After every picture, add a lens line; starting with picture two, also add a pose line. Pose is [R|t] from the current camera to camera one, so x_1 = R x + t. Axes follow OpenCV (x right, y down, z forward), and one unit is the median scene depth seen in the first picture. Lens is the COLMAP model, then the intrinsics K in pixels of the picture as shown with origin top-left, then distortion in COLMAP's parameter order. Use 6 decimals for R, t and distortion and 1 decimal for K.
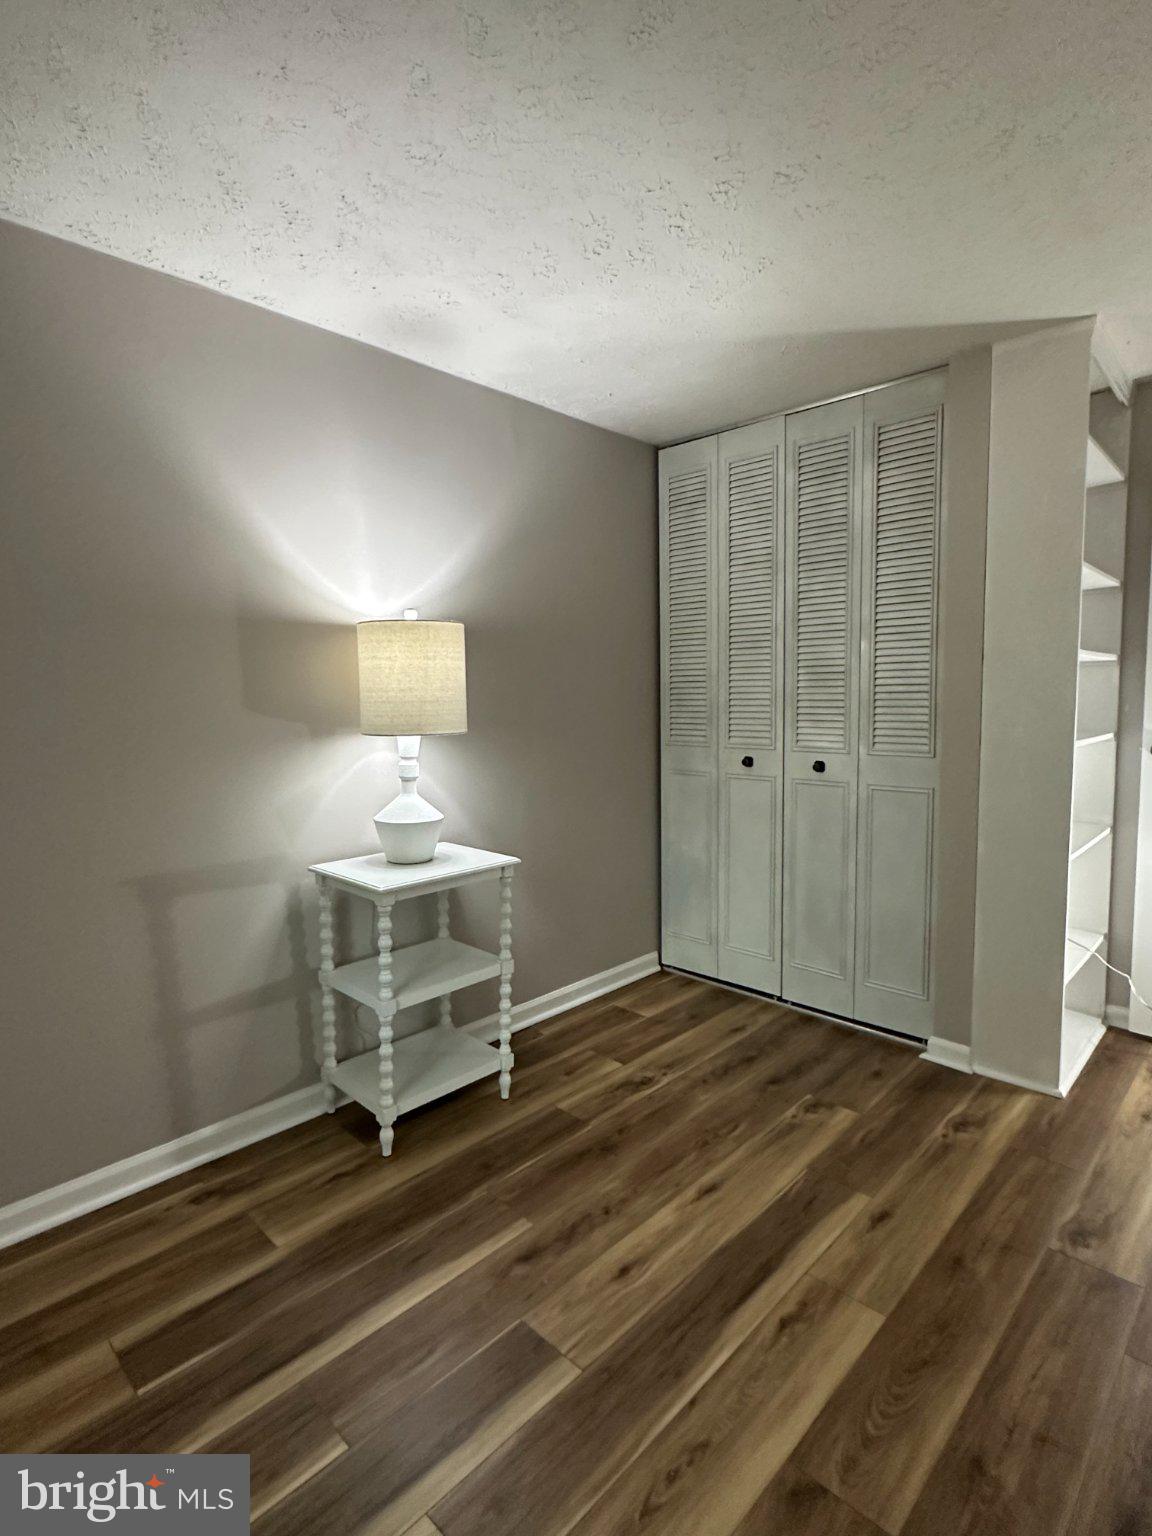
lens RADIAL K [[779.0, 0, 574.8], [0, 779.0, 771.6], [0, 0, 1]] dist [0.005891, -0.002301]
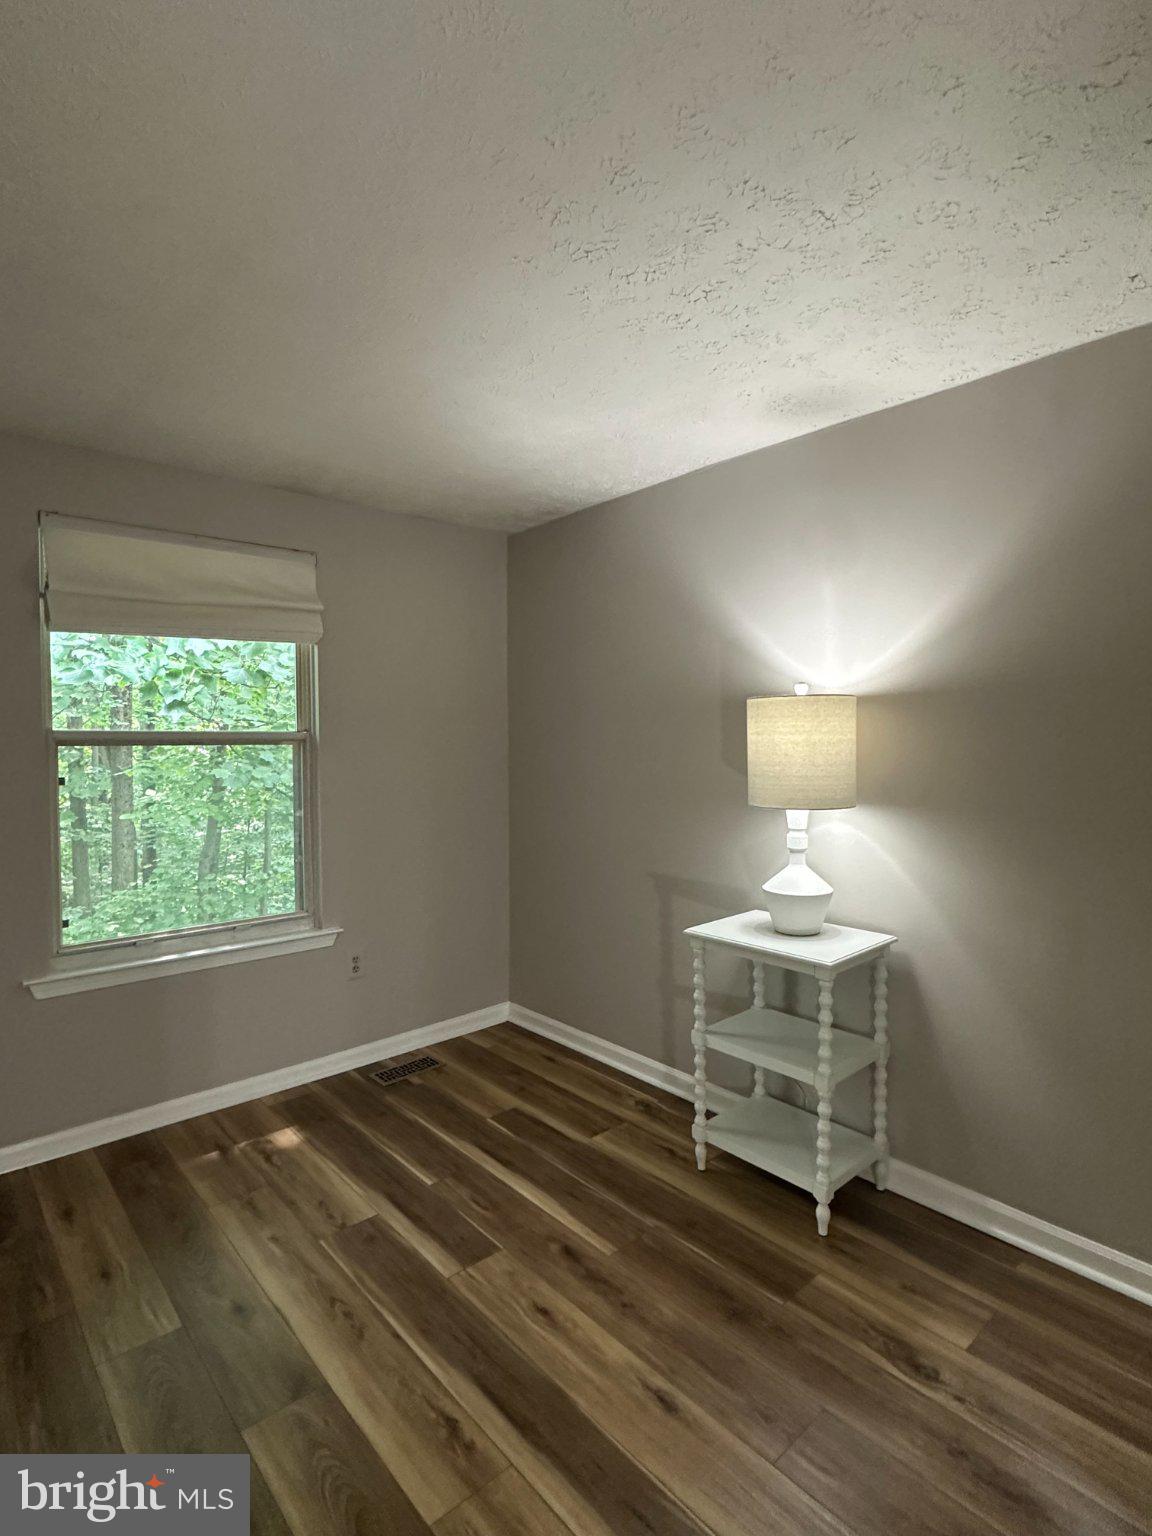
lens RADIAL K [[779.0, 0, 566.2], [0, 779.0, 772.9], [0, 0, 1]] dist [0.005891, -0.002301]
pose [[-0.081112, 0.054231, -0.995229, 0.879862], [-0.089019, 0.994134, 0.061427, -0.136179], [0.992722, 0.093577, -0.075809, 0.839300]]
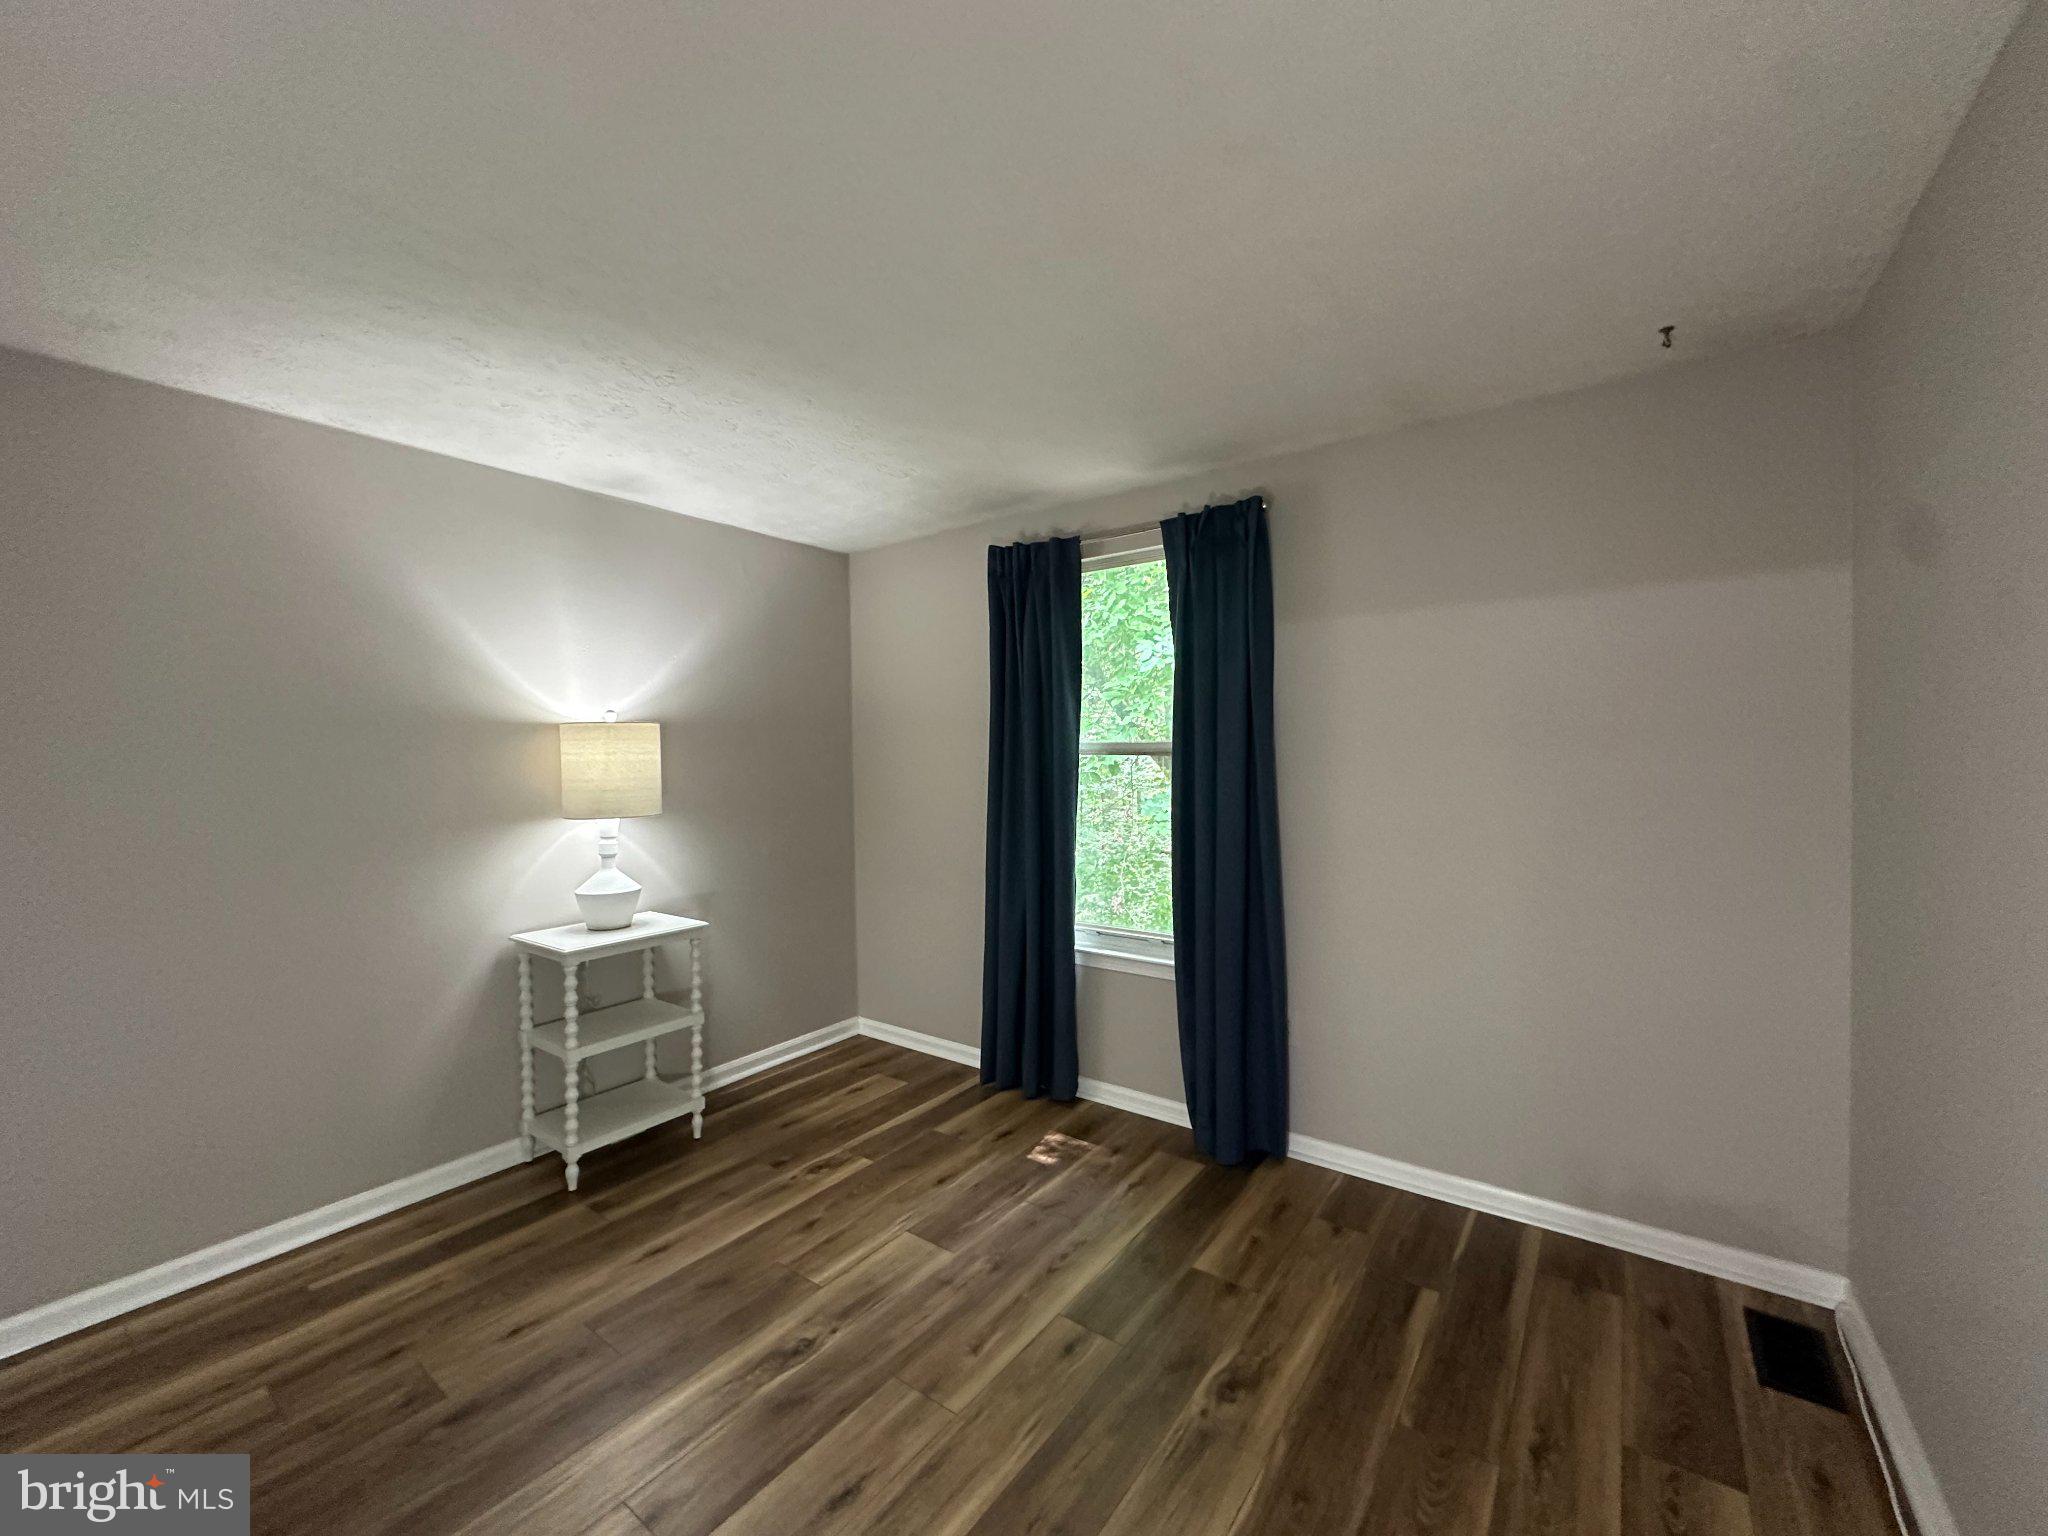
lens RADIAL K [[820.0, 0, 1027.3], [0, 820.0, 764.3], [0, 0, 1]] dist [0.002669, 0.000225]
pose [[0.990783, -0.012658, 0.134866, 0.261784], [0.024493, 0.995954, -0.086459, -0.006527], [-0.133226, 0.088966, 0.987085, -0.322592]]
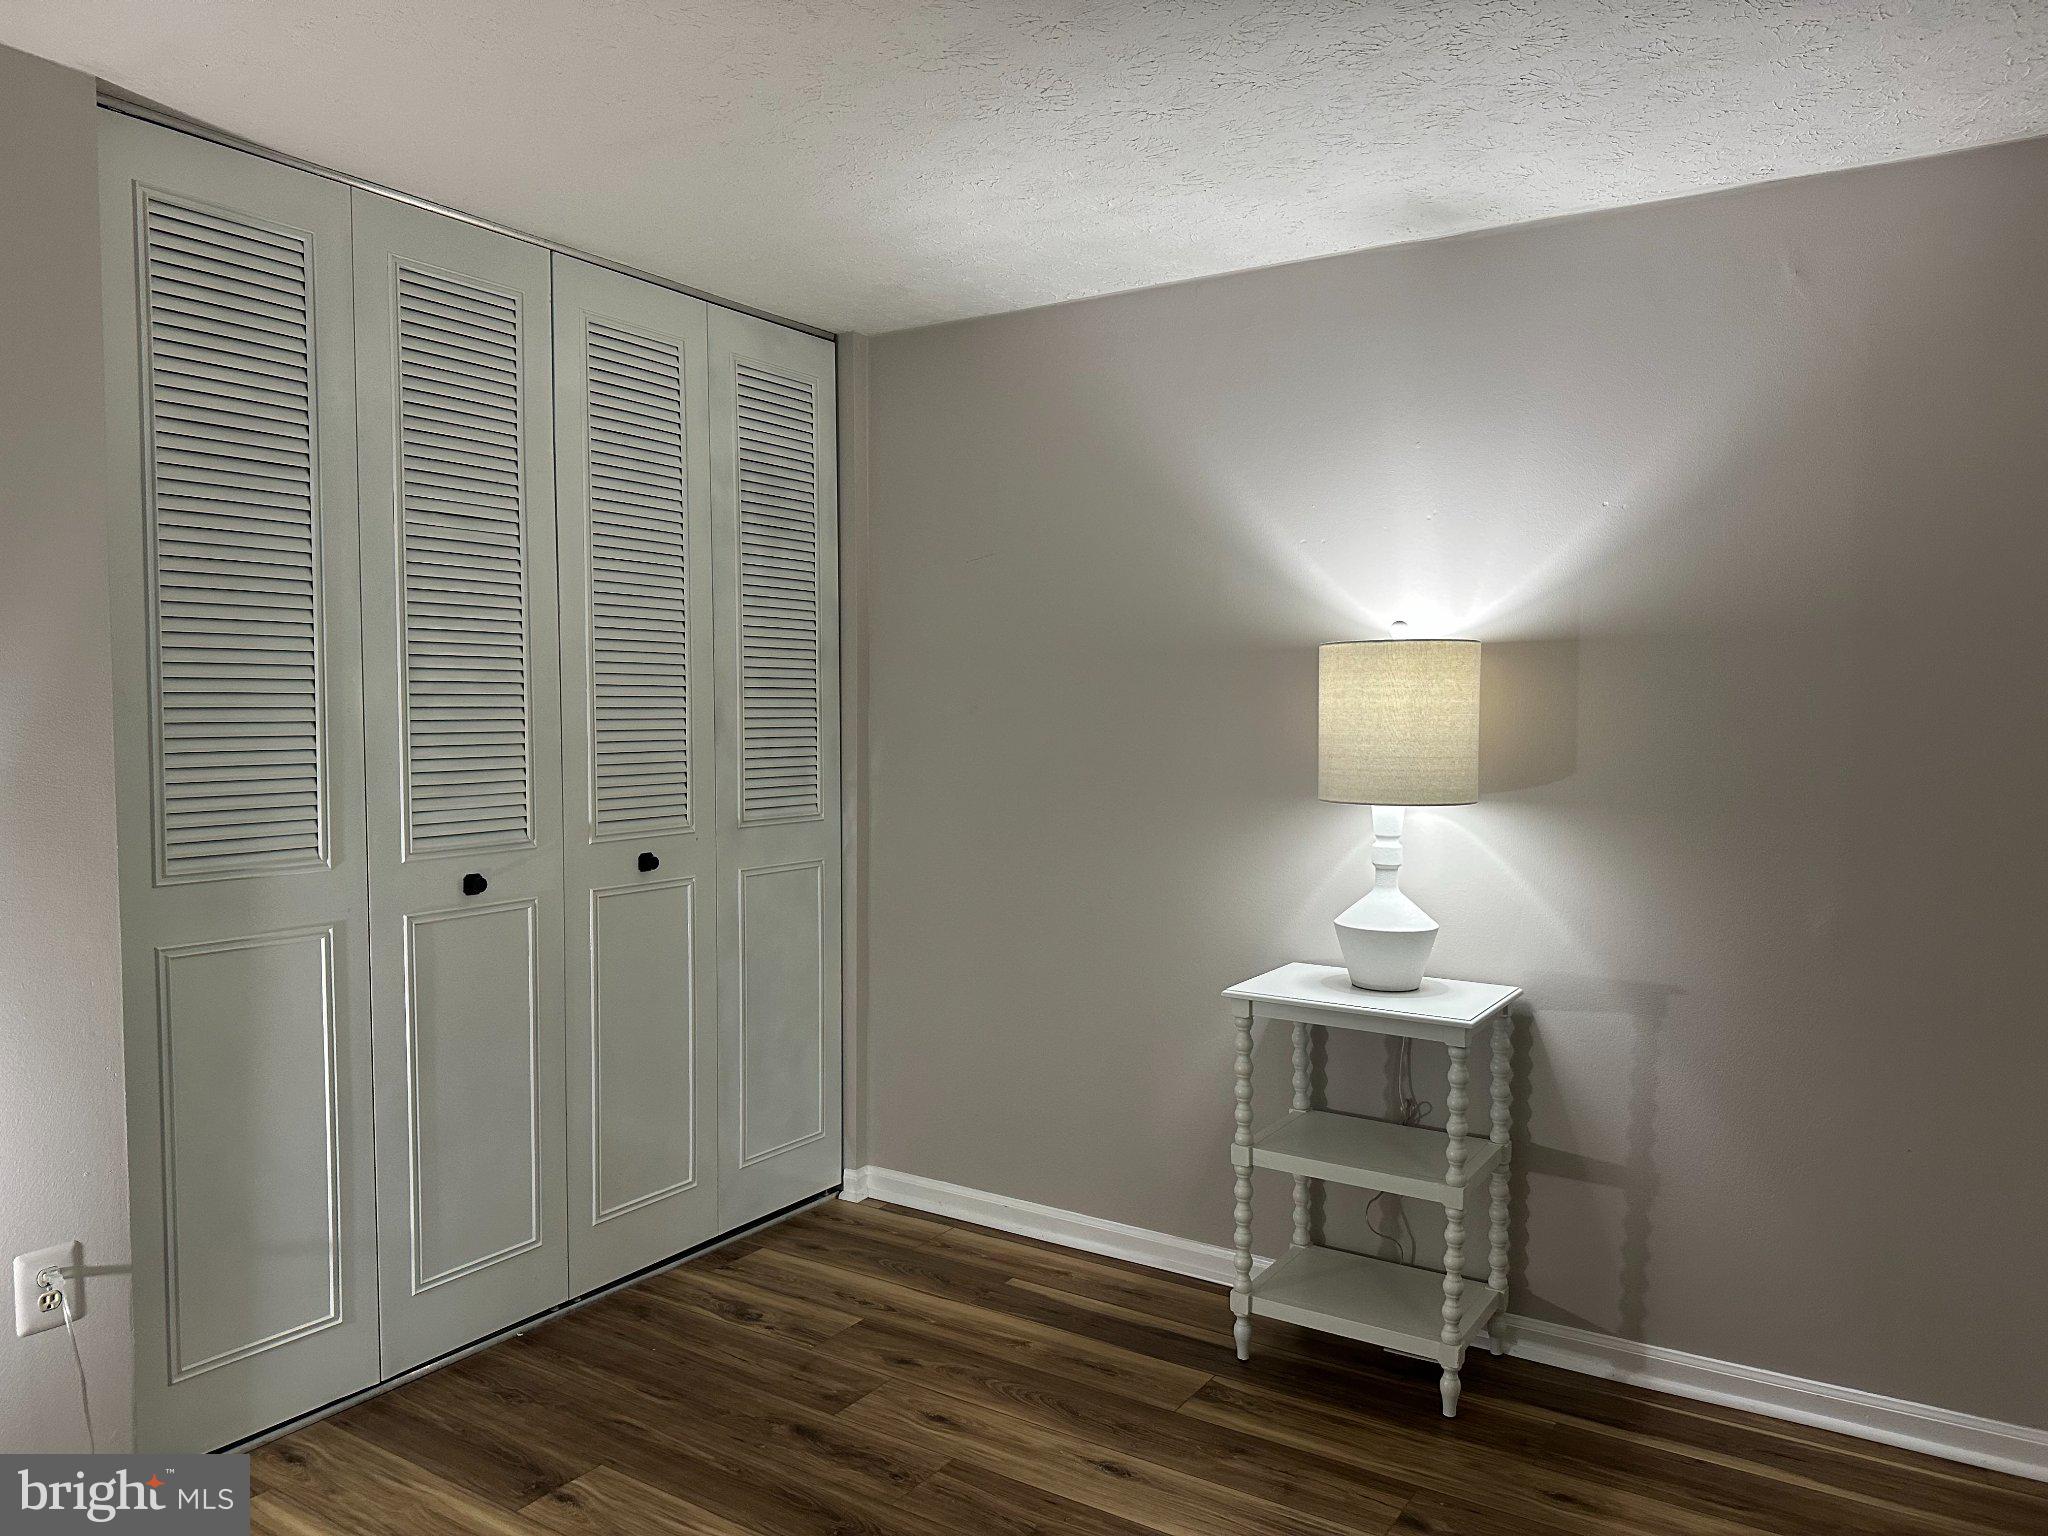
lens RADIAL K [[1450.2, 0, 1039.8], [0, 1450.2, 772.7], [0, 0, 1]] dist [0.034186, -0.022731]
pose [[0.194718, 0.046114, -0.979775, 1.062135], [-0.104937, 0.994141, 0.025935, -0.081233], [0.975230, 0.097765, 0.198416, 0.480678]]
